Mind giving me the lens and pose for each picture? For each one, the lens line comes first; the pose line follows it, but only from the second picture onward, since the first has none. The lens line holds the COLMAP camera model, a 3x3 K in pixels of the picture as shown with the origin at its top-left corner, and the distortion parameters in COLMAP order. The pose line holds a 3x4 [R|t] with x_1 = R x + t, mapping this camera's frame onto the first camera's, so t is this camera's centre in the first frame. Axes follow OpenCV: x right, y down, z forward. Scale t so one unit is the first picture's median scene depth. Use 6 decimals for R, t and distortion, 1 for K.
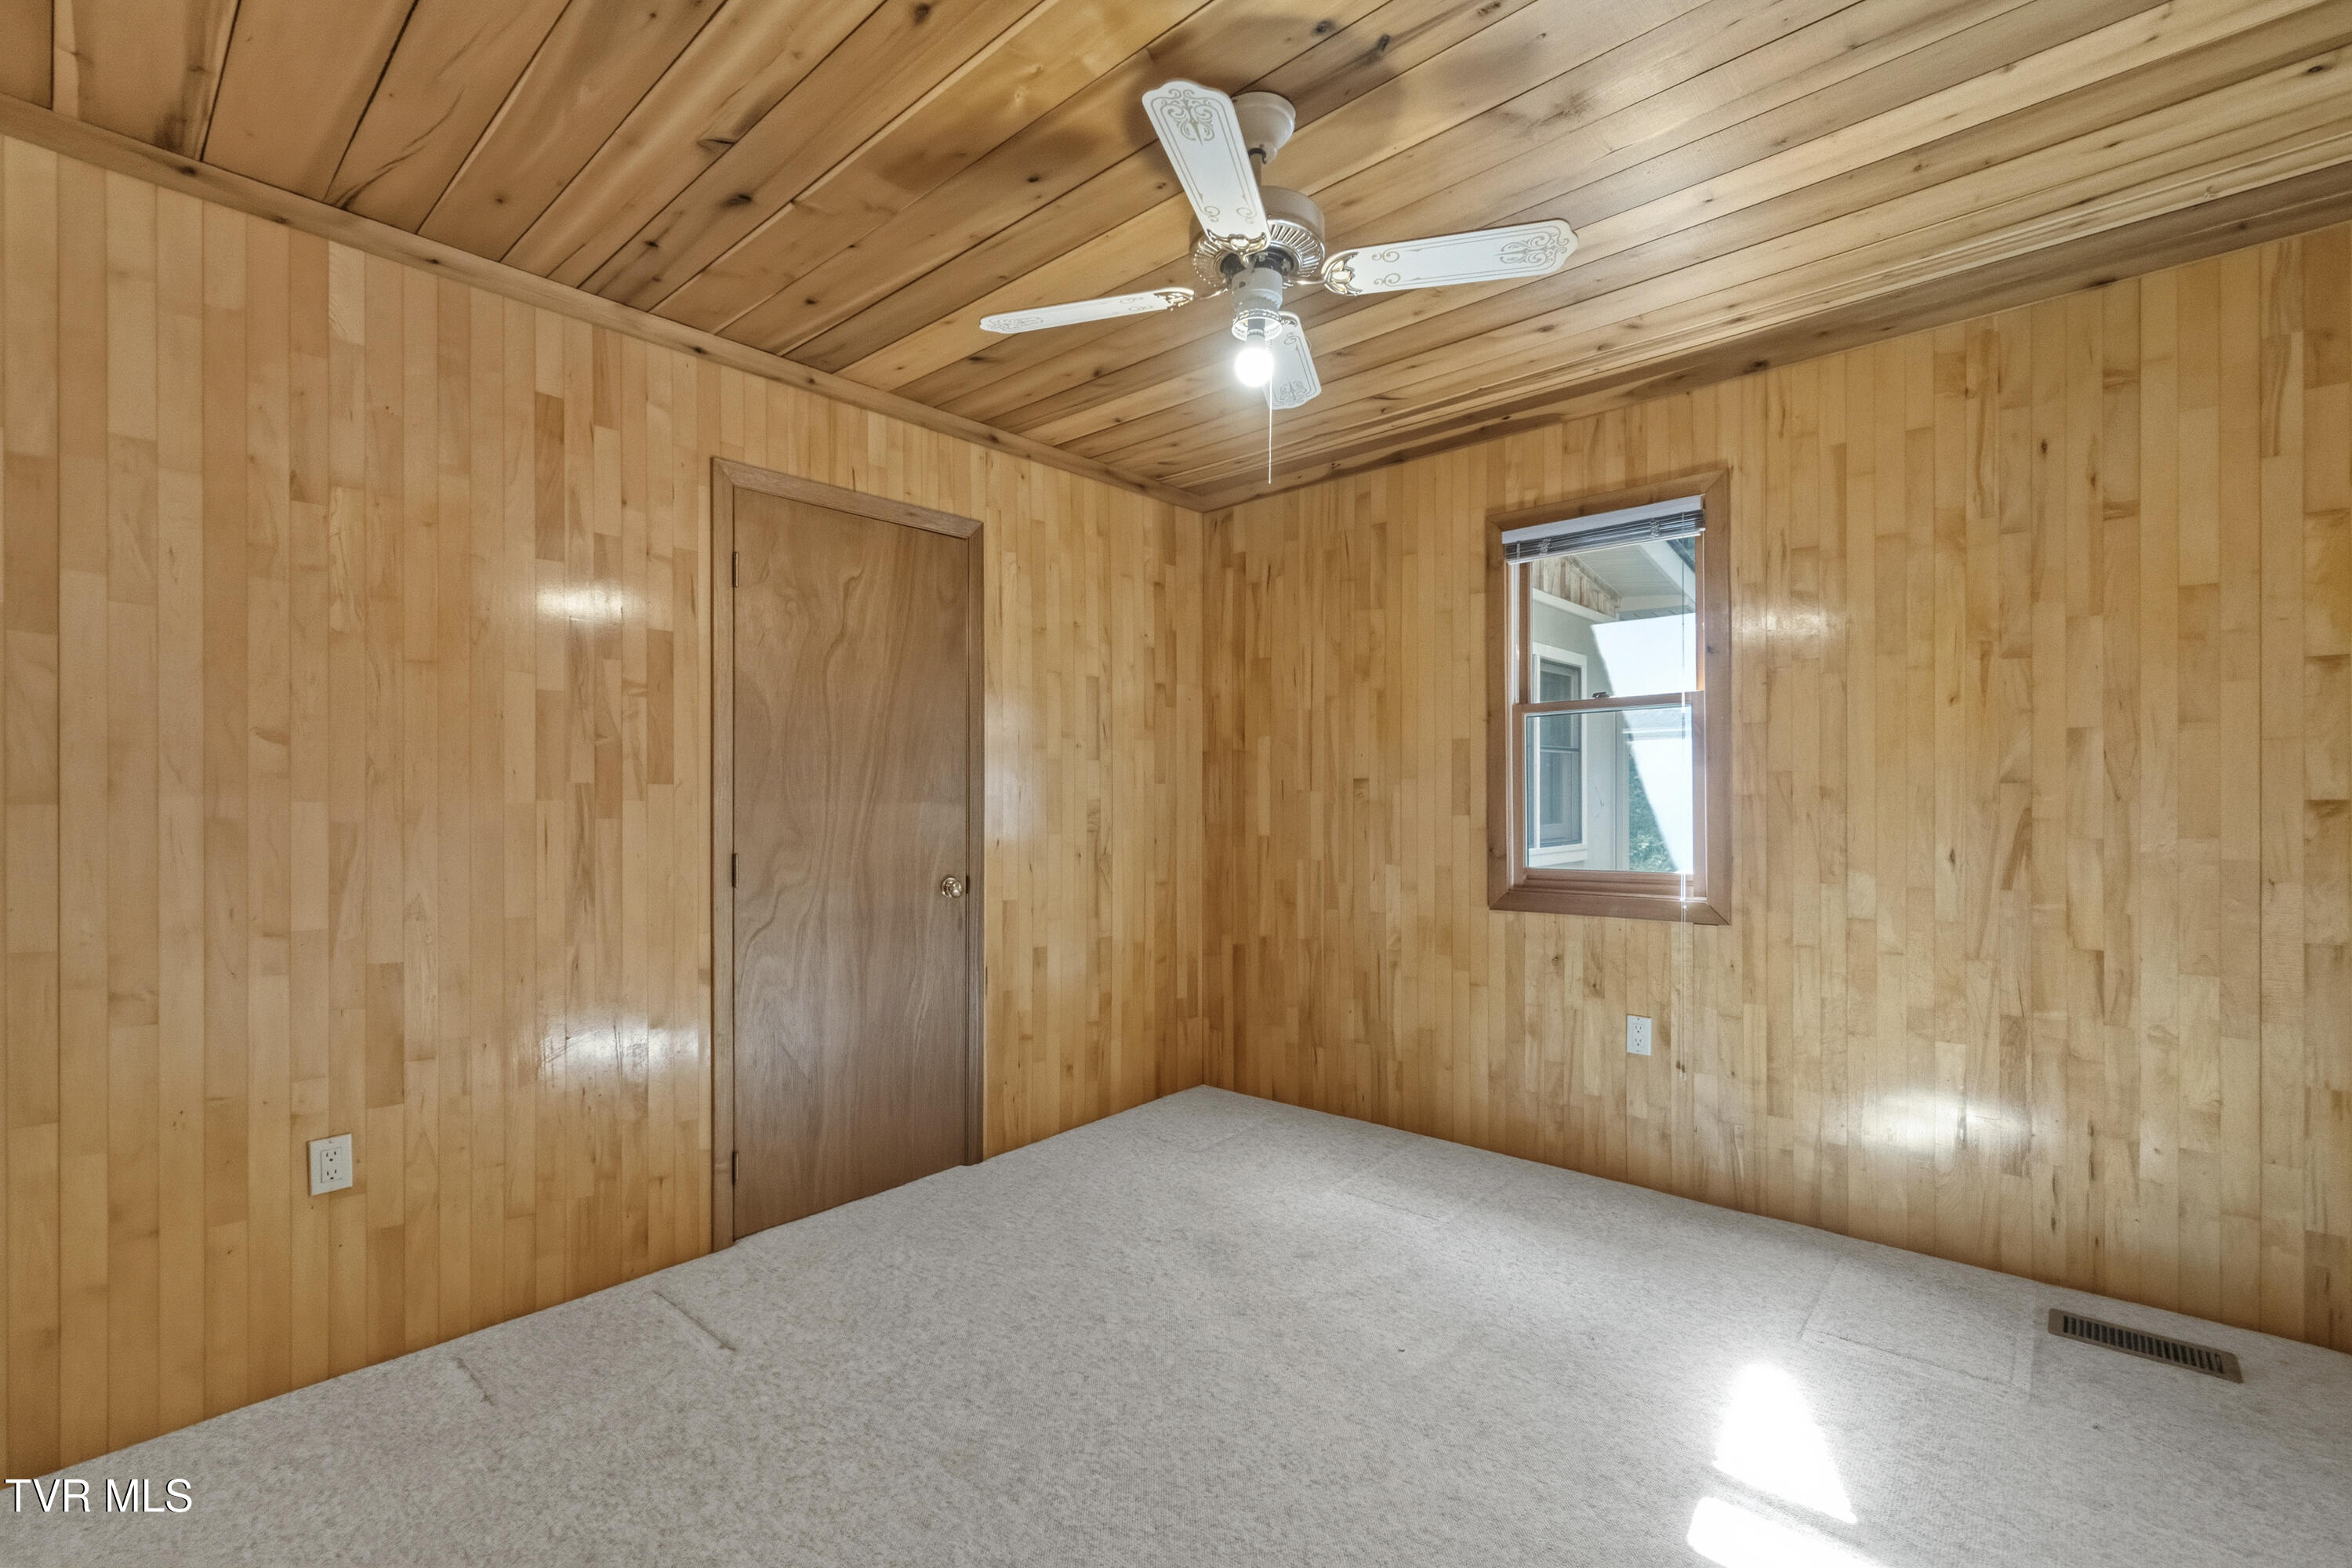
lens RADIAL K [[1021.2, 0, 1183.0], [0, 1021.2, 791.2], [0, 0, 1]] dist [-0.002188, 0.000481]
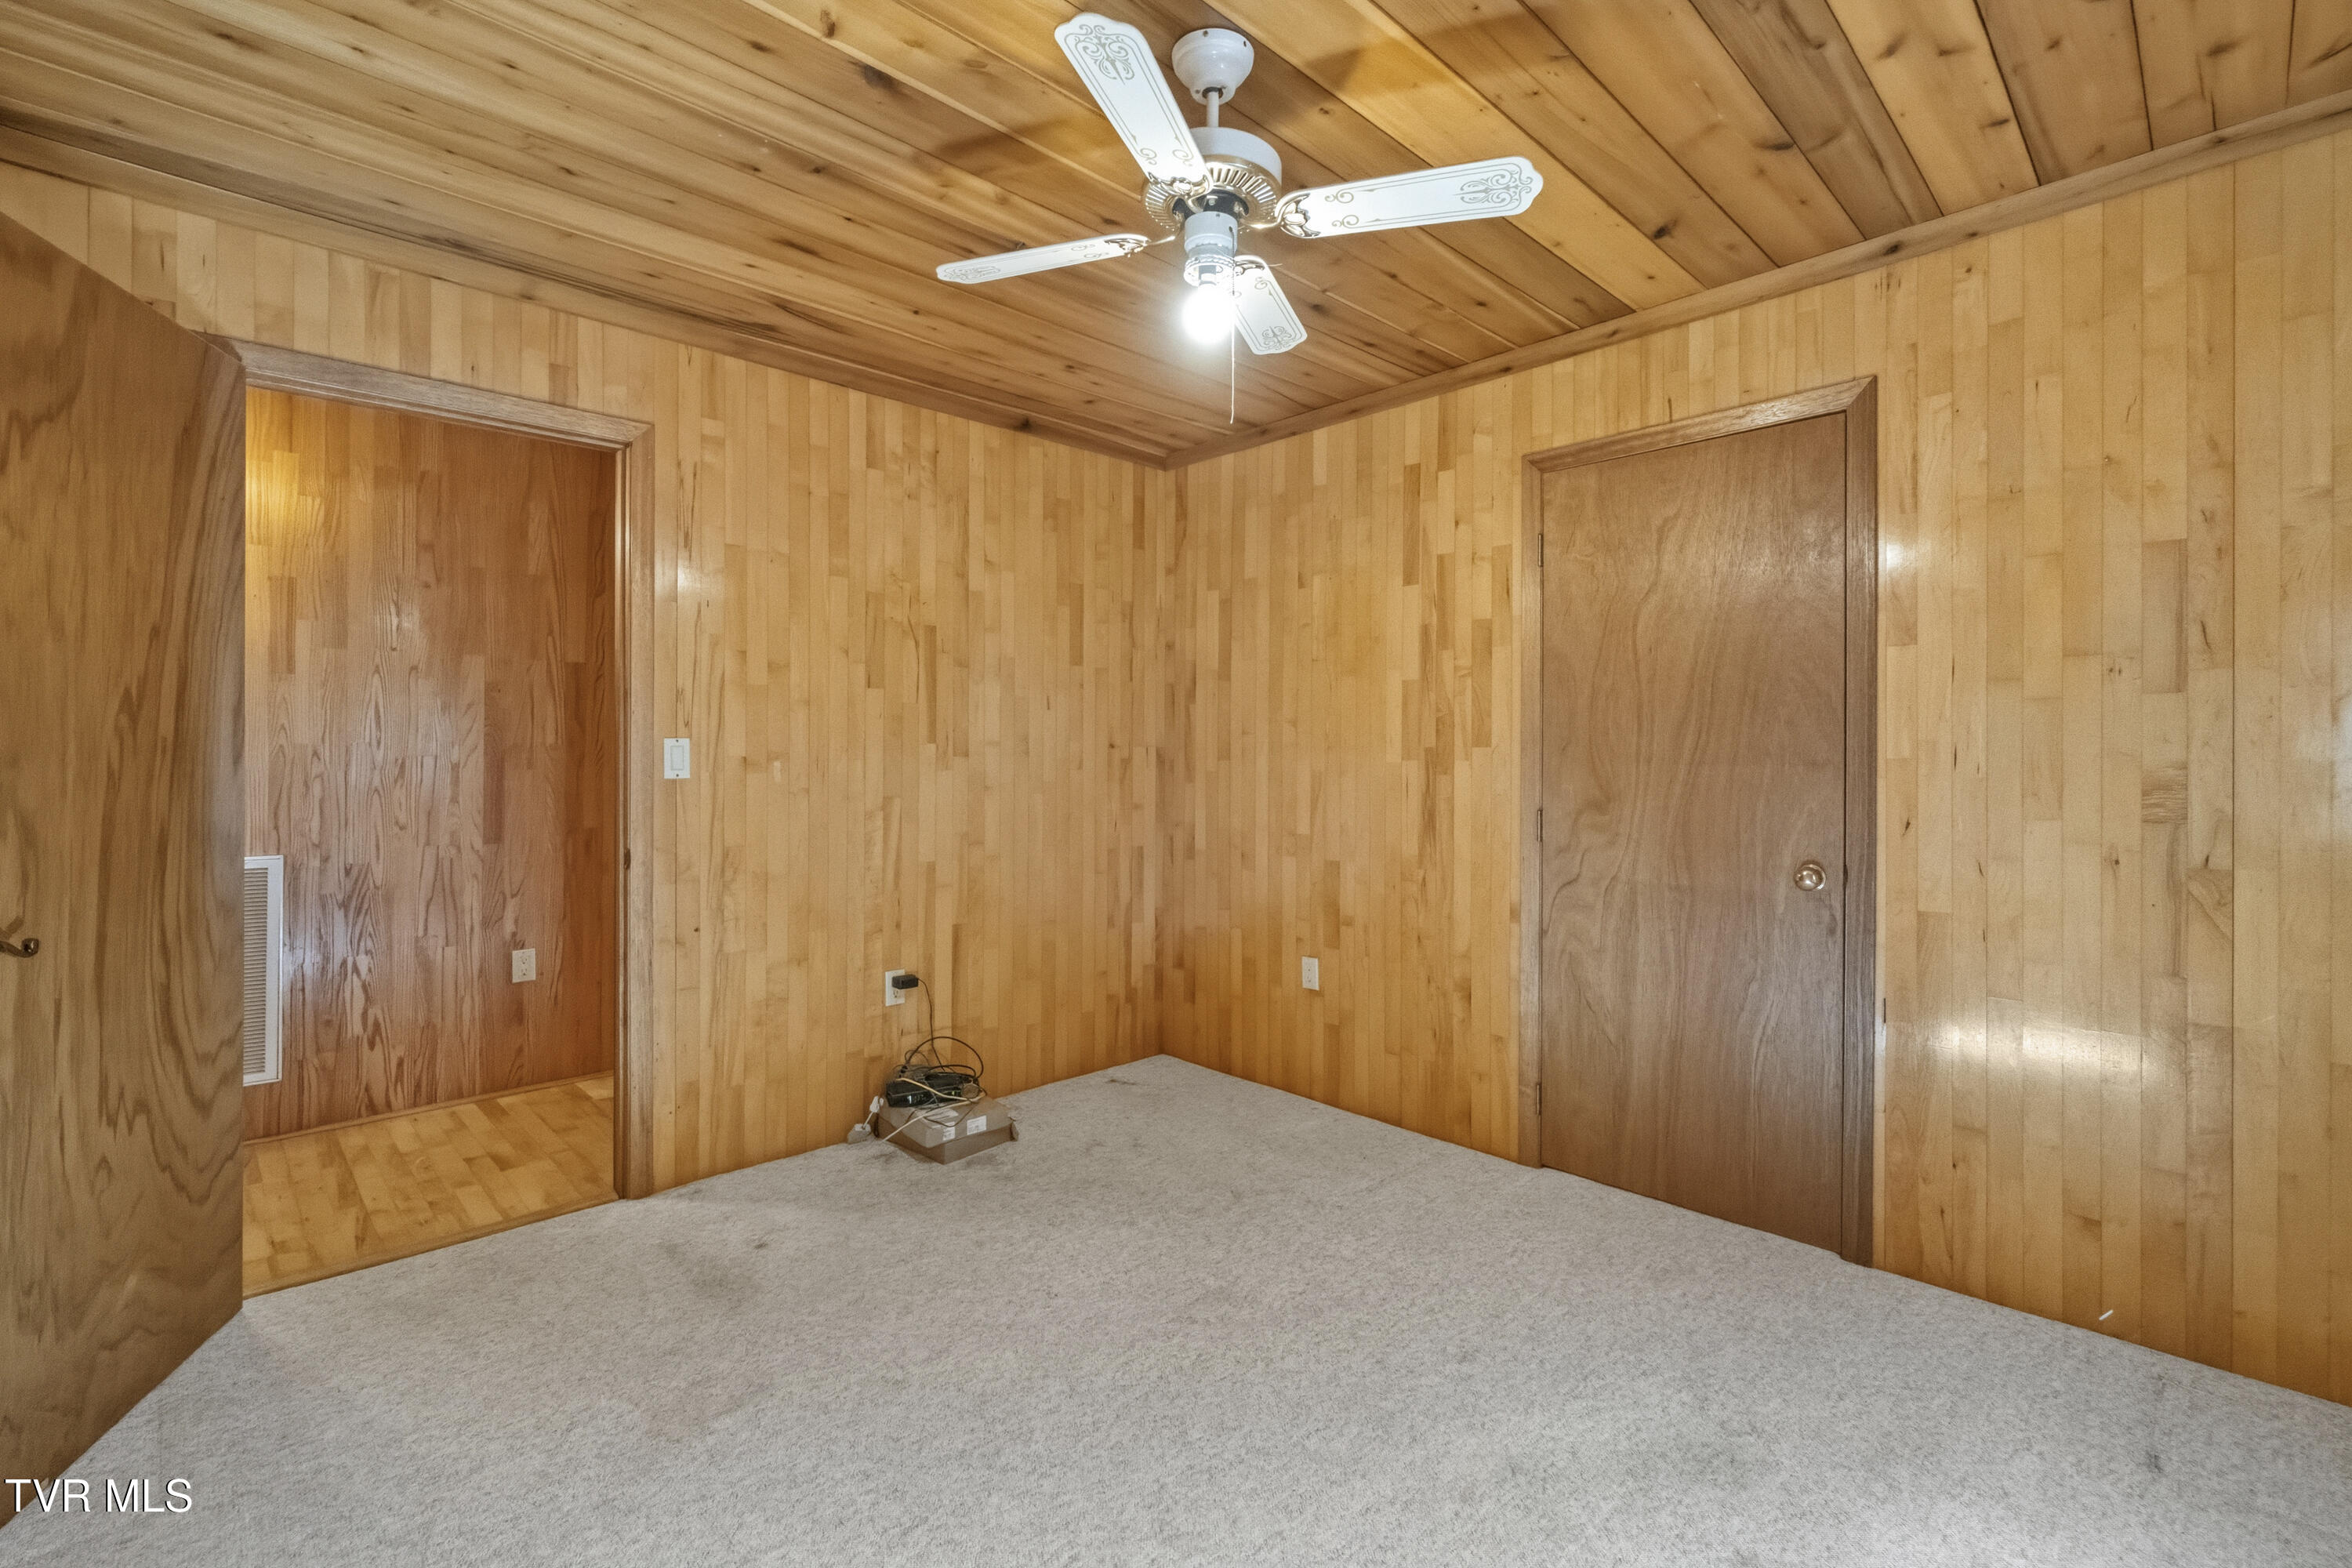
lens RADIAL K [[1021.2, 0, 1173.3], [0, 1021.2, 755.7], [0, 0, 1]] dist [-0.002188, 0.000481]
pose [[-0.073346, -0.004127, -0.997298, 0.689765], [0.000126, 0.999991, -0.004147, 0.007479], [0.997307, -0.000430, -0.073345, 0.701251]]
